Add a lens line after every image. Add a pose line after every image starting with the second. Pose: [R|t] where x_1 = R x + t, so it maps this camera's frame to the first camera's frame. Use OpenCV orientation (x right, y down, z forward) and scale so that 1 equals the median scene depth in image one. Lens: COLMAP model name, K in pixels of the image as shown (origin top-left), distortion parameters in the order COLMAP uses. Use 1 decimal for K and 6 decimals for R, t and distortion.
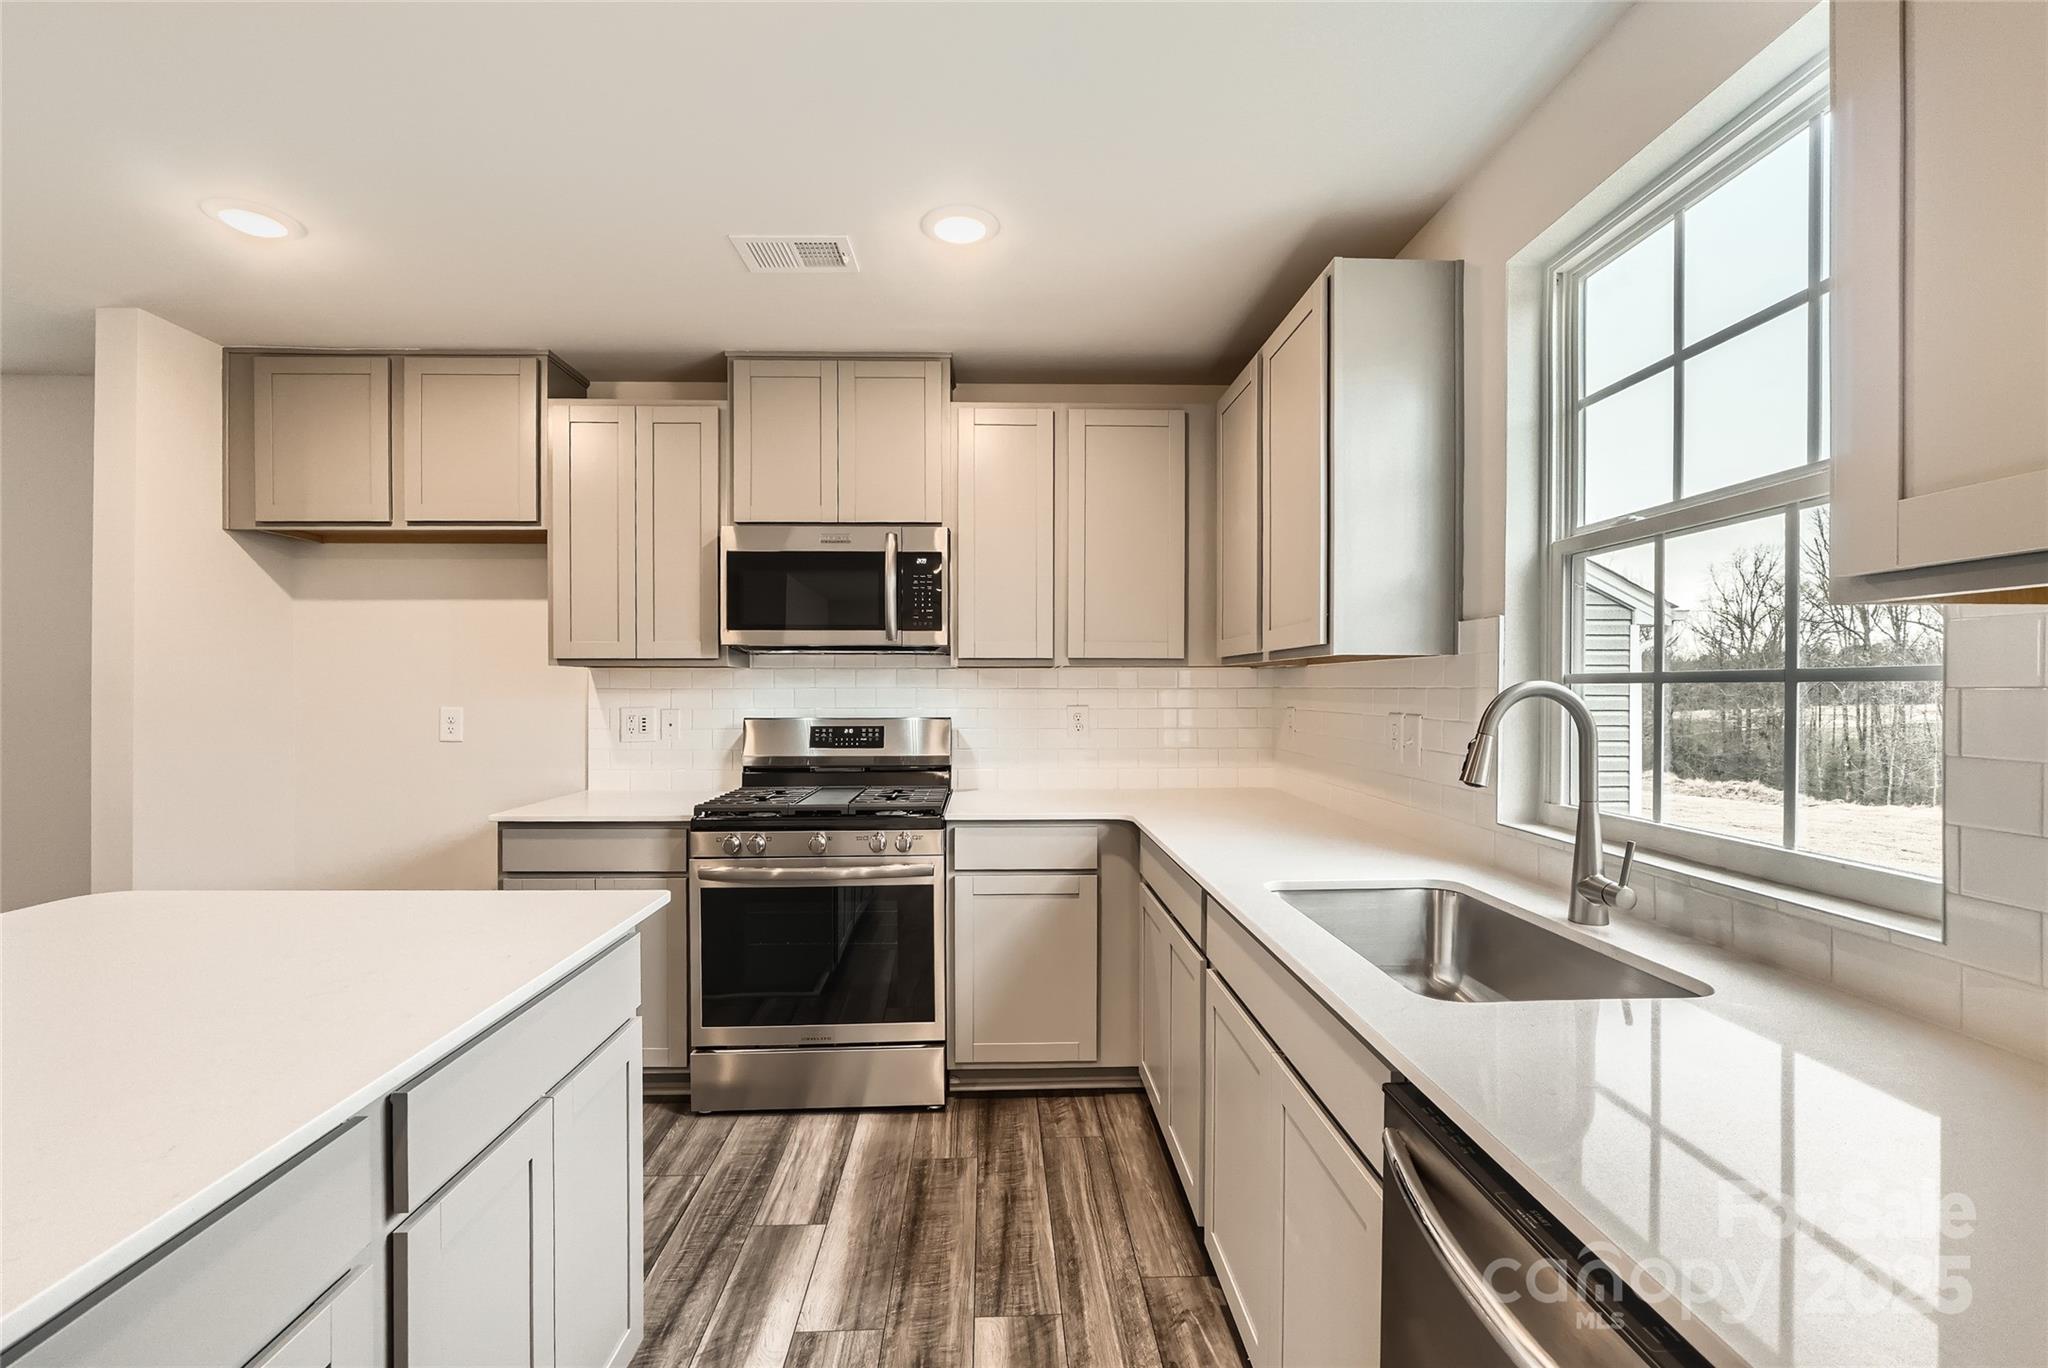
lens RADIAL K [[920.3, 0, 1024.0], [0, 920.3, 684.0], [0, 0, 1]] dist [-0.002904, -0.000186]
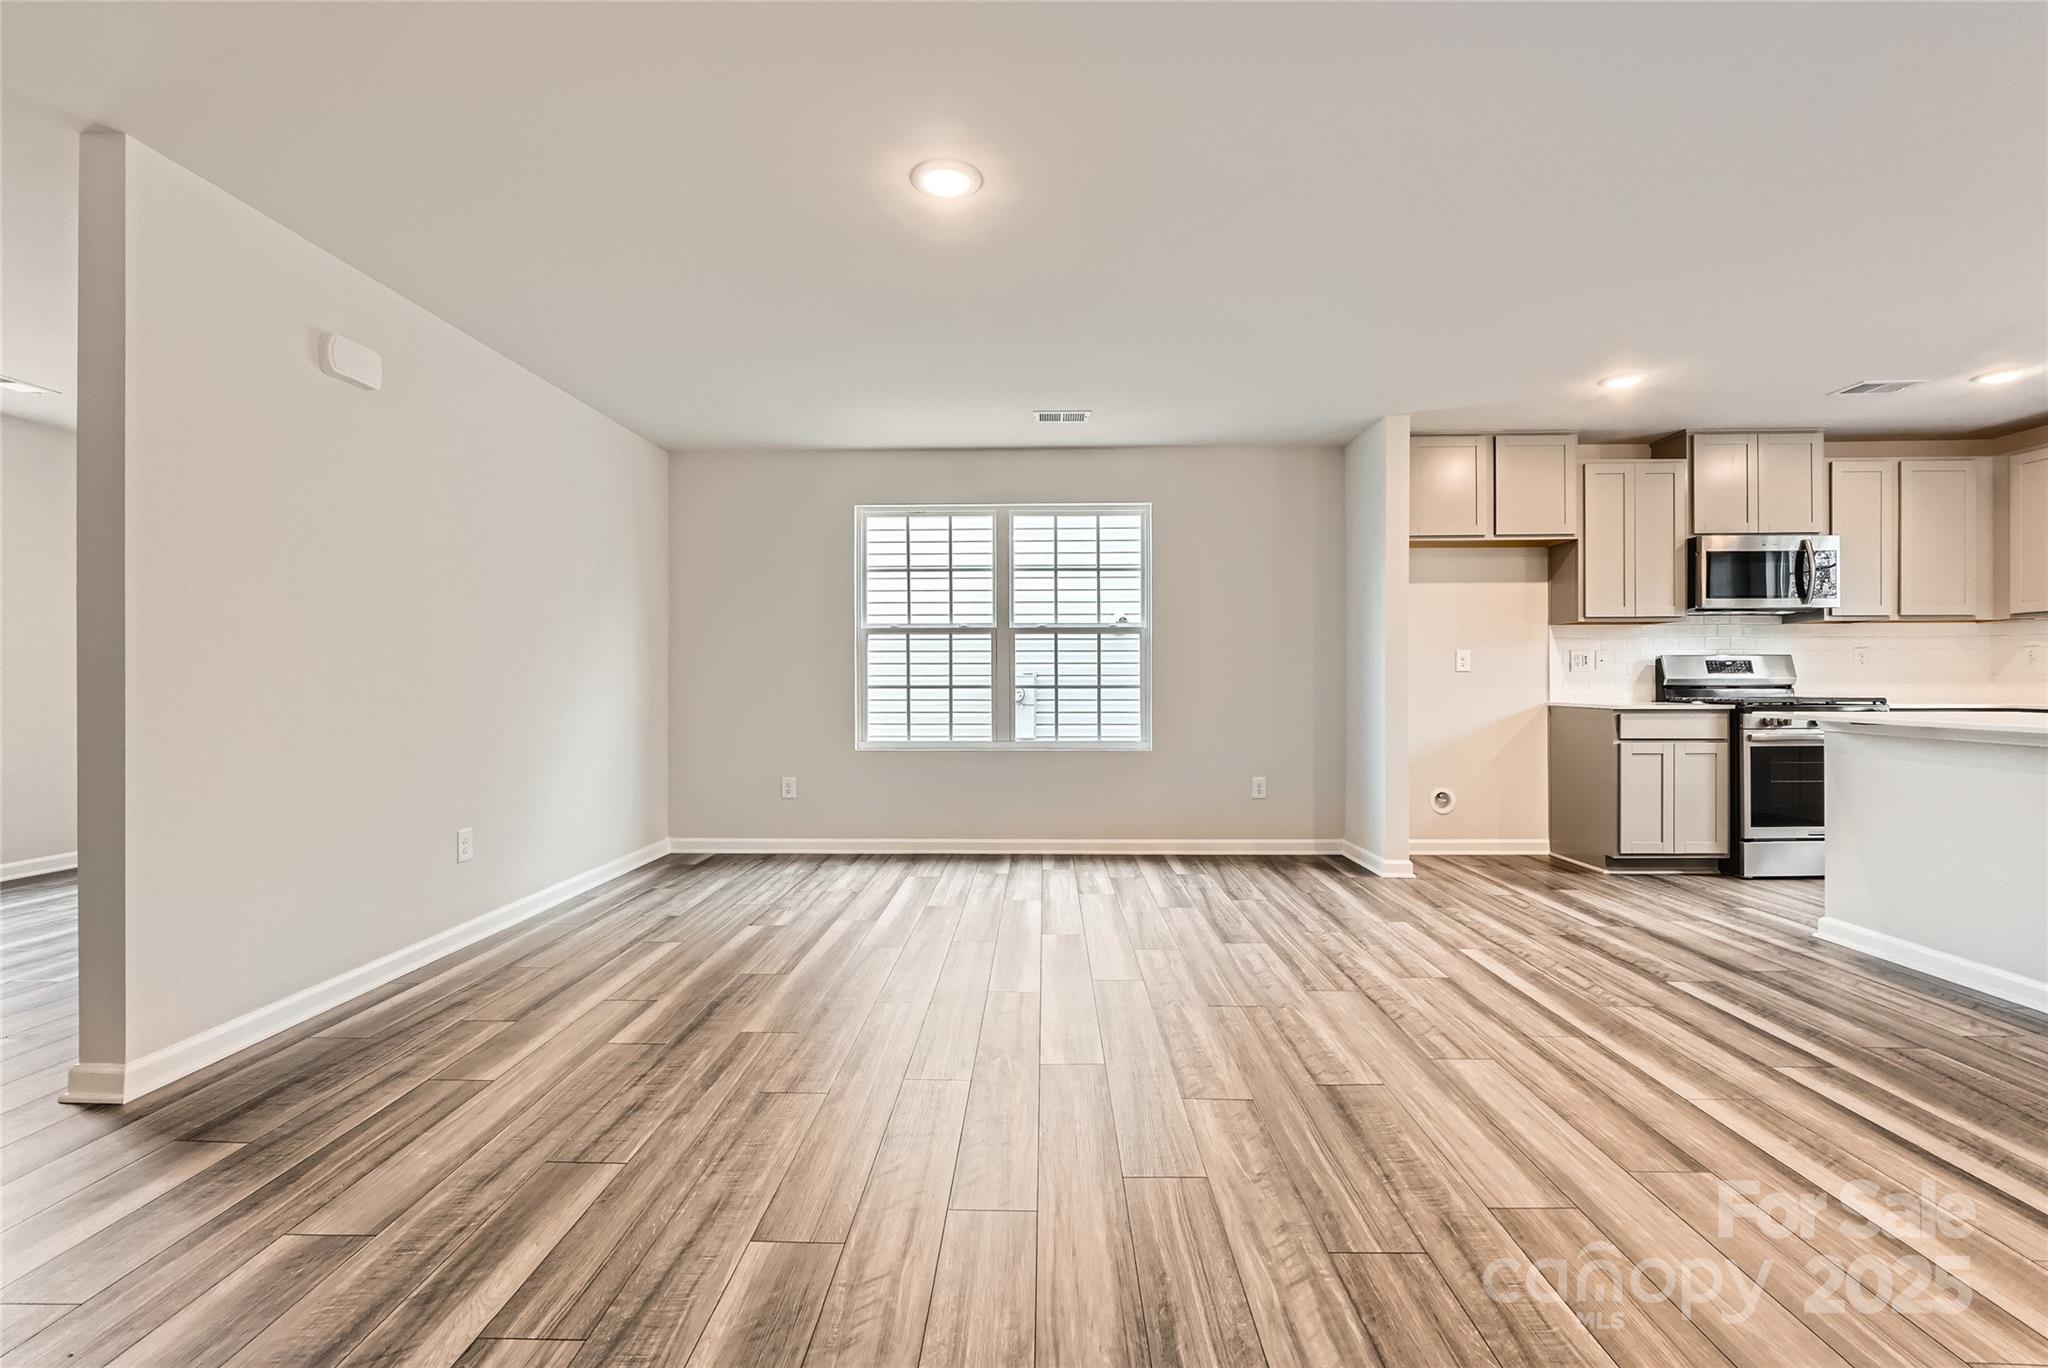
lens RADIAL K [[955.0, 0, 1024.0], [0, 955.0, 684.0], [0, 0, 1]] dist [-0.001251, -0.000133]
pose [[0.998341, -0.003179, -0.057495, -1.605990], [0.002701, 0.999961, -0.008381, 0.118689], [0.057519, 0.008212, 0.998311, -0.872237]]
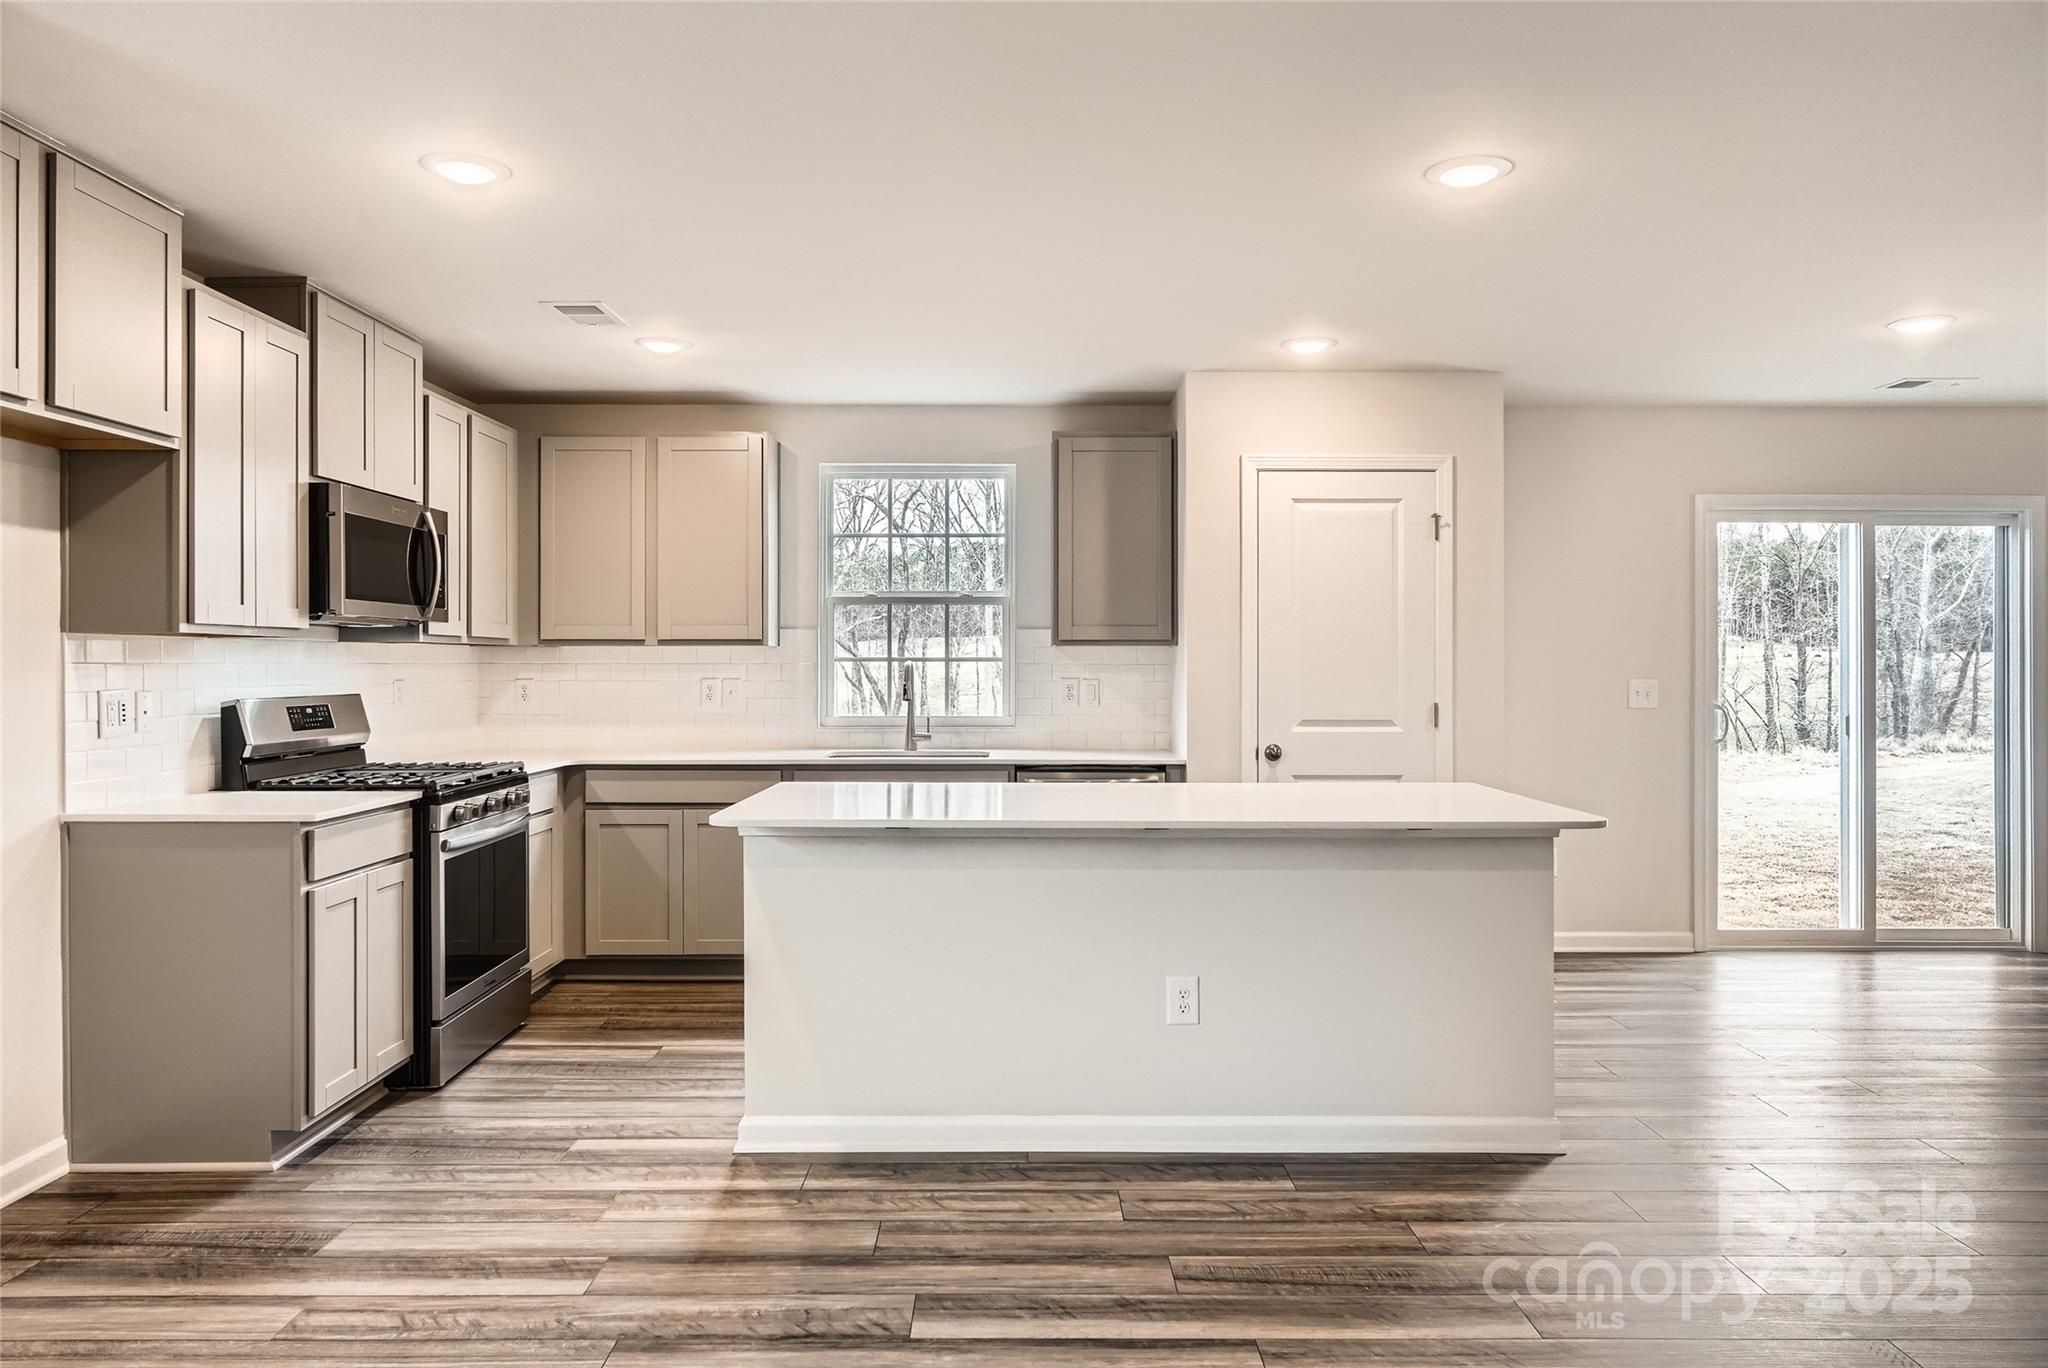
lens RADIAL K [[1339.4, 0, 1024.0], [0, 1339.4, 684.0], [0, 0, 1]] dist [-0.009264, -0.001352]
pose [[0.030285, -0.013055, 0.999456, -1.792664], [0.010714, 0.999861, 0.012736, 0.018741], [-0.999484, 0.010323, 0.030421, 0.317912]]
